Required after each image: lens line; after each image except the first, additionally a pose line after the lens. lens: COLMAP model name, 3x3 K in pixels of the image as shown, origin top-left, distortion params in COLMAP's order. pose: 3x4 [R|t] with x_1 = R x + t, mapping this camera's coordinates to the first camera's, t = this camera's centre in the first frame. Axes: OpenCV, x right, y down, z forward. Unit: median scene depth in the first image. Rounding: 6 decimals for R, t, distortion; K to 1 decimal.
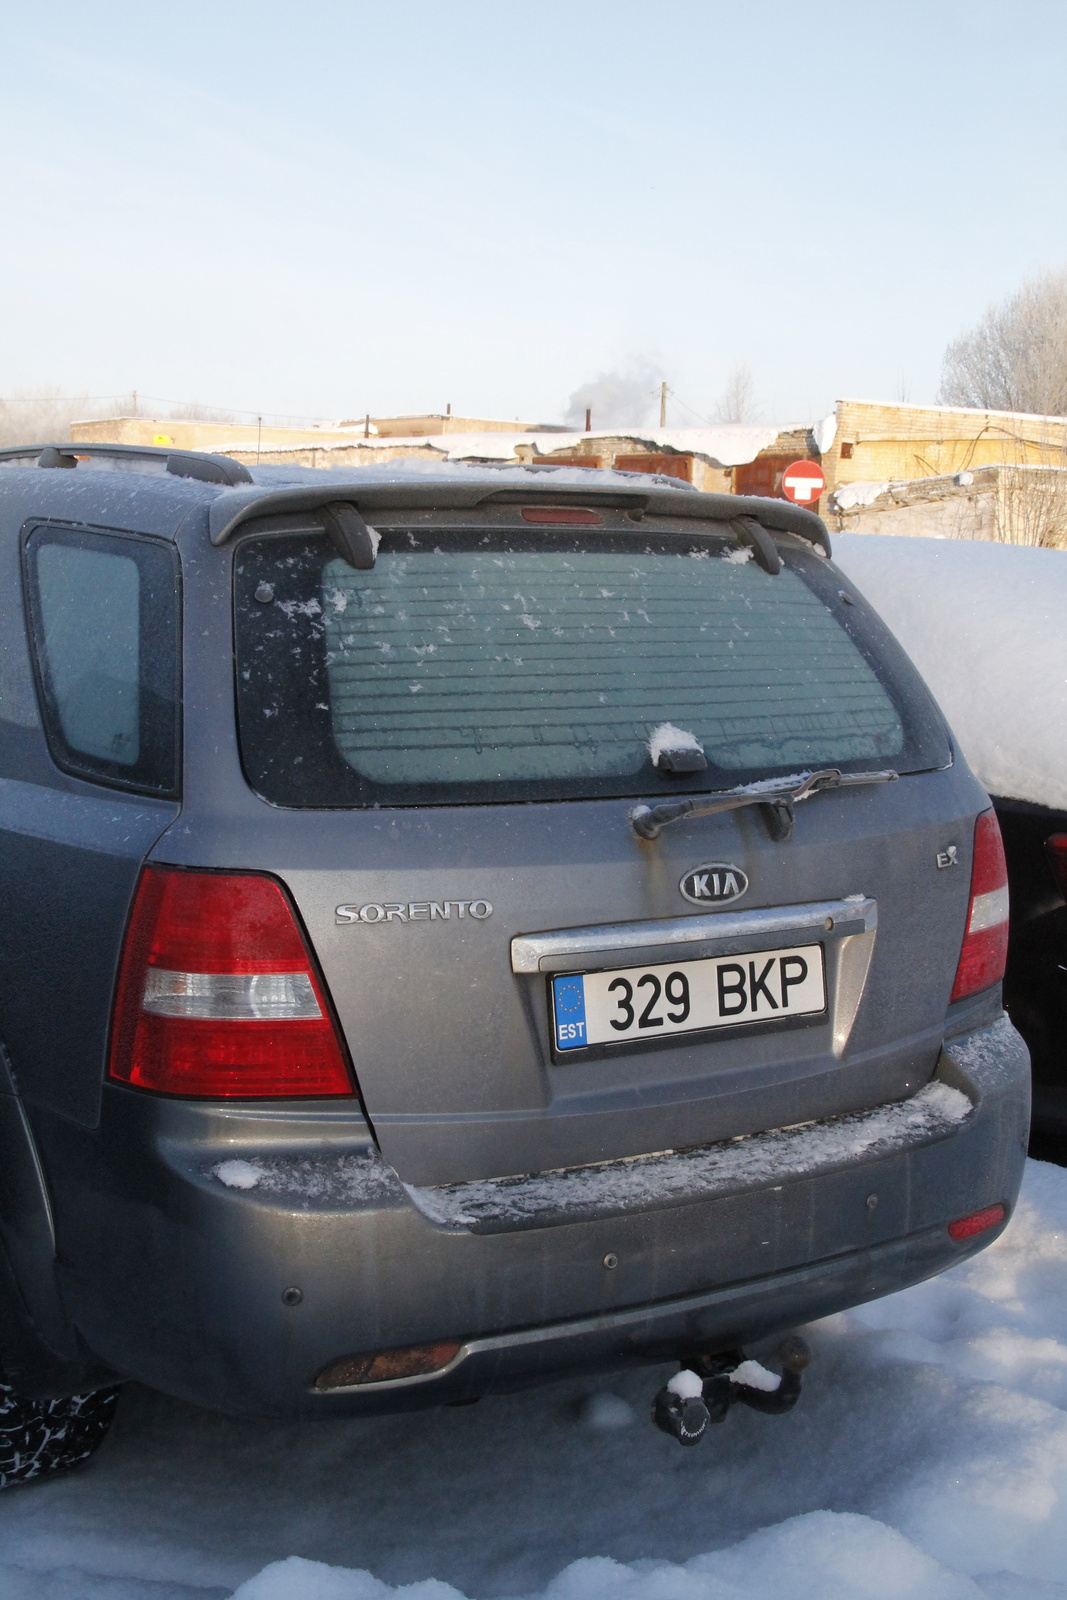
lens RADIAL K [[2003.9, 0, 533.7], [0, 2003.9, 767.8], [0, 0, 1]] dist [-0.065770, 0.291613]
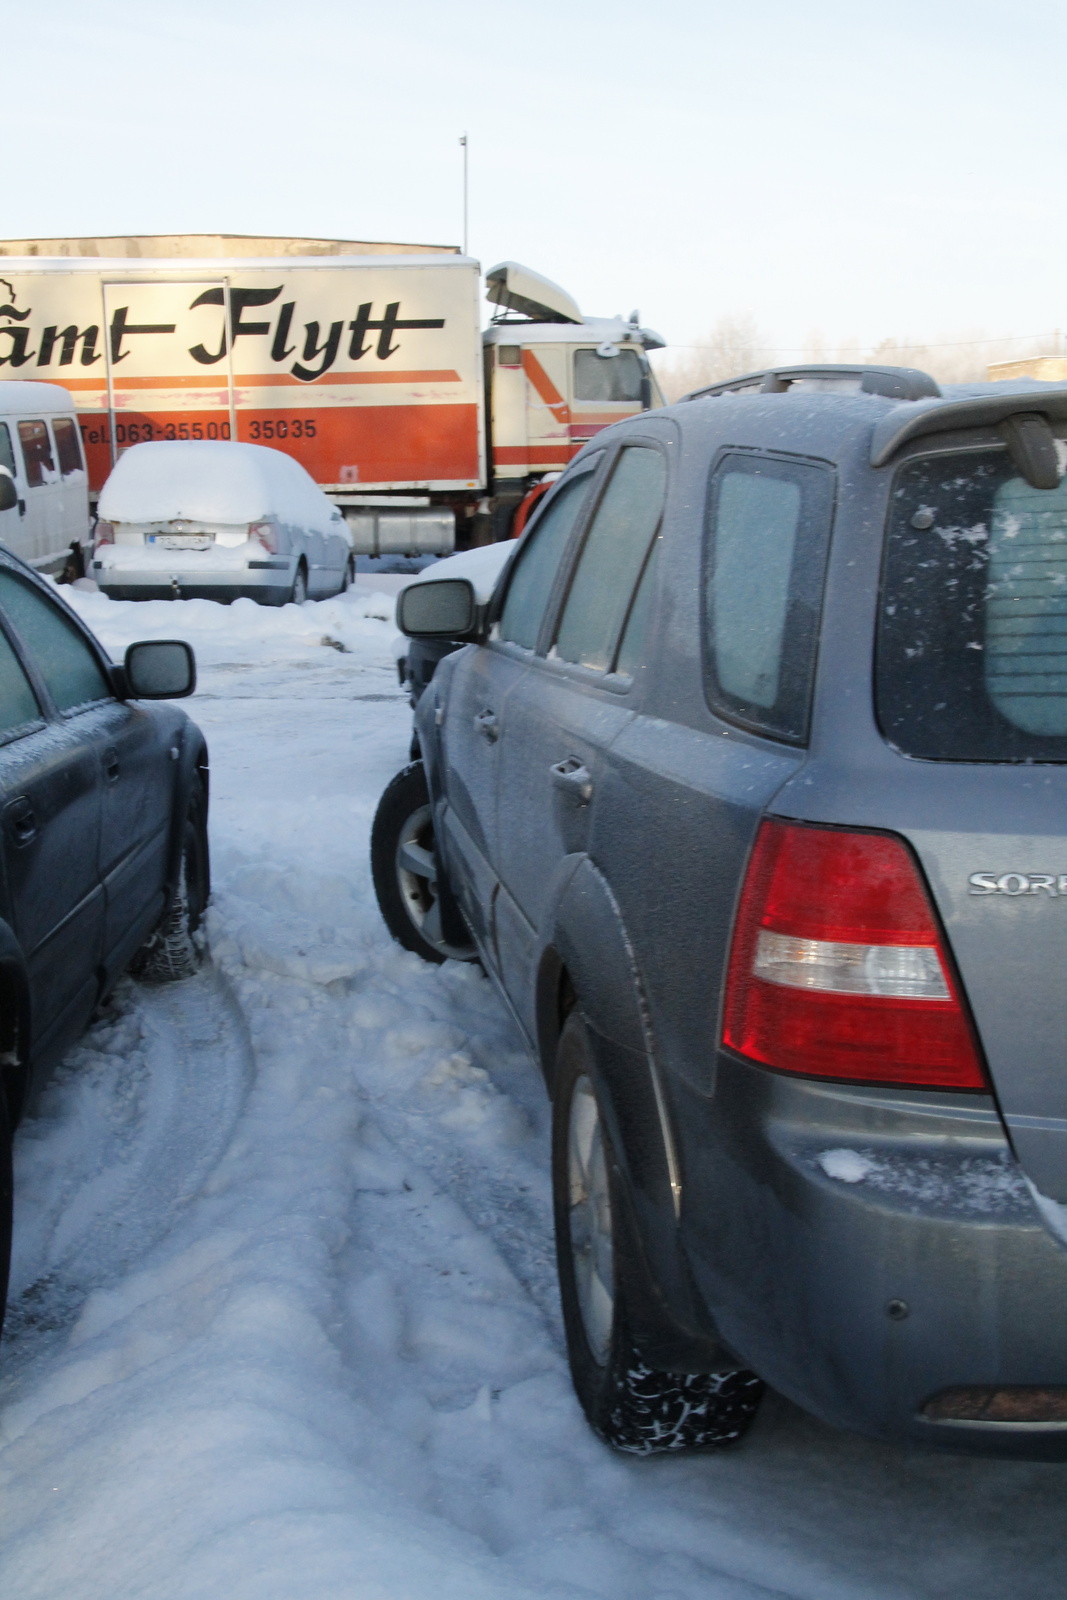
lens RADIAL K [[2003.9, 0, 533.7], [0, 2003.9, 767.8], [0, 0, 1]] dist [-0.065770, 0.291613]
pose [[0.894831, 0.033823, -0.445122, 0.112320], [-0.022111, 0.999260, 0.031479, -0.000484], [0.445858, -0.018326, 0.894916, 0.126763]]
